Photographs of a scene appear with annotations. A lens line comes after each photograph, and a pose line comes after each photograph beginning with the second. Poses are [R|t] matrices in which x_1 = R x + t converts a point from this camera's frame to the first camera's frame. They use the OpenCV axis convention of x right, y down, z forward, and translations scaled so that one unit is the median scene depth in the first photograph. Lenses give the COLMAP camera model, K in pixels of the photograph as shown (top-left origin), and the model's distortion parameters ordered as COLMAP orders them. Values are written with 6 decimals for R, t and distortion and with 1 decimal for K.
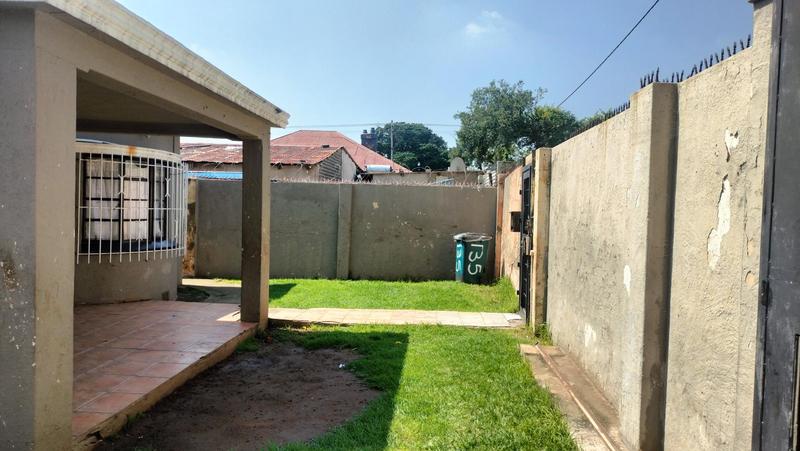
lens RADIAL K [[600.6, 0, 400.4], [0, 600.6, 229.8], [0, 0, 1]] dist [0.073124, -0.099648]
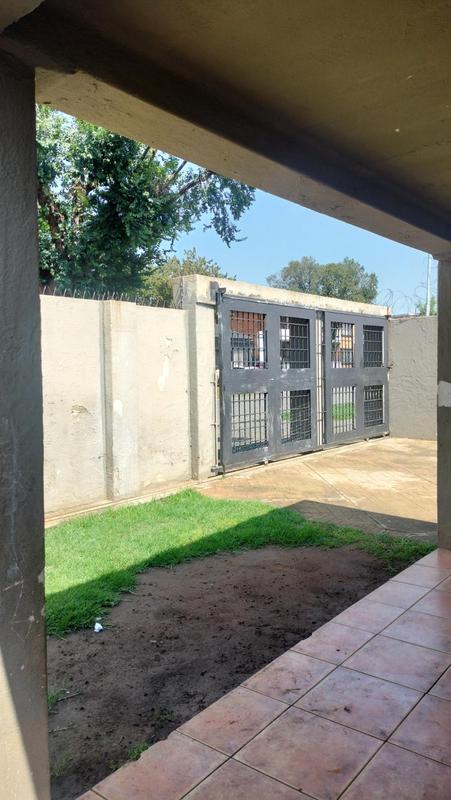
lens RADIAL K [[600.6, 0, 225.5], [0, 600.6, 400.0], [0, 0, 1]] dist [0.073124, -0.099648]
pose [[-0.820996, -0.041472, 0.569426, -0.626688], [0.017964, 0.994988, 0.098367, -0.076850], [-0.570651, 0.090988, -0.816136, 1.606237]]
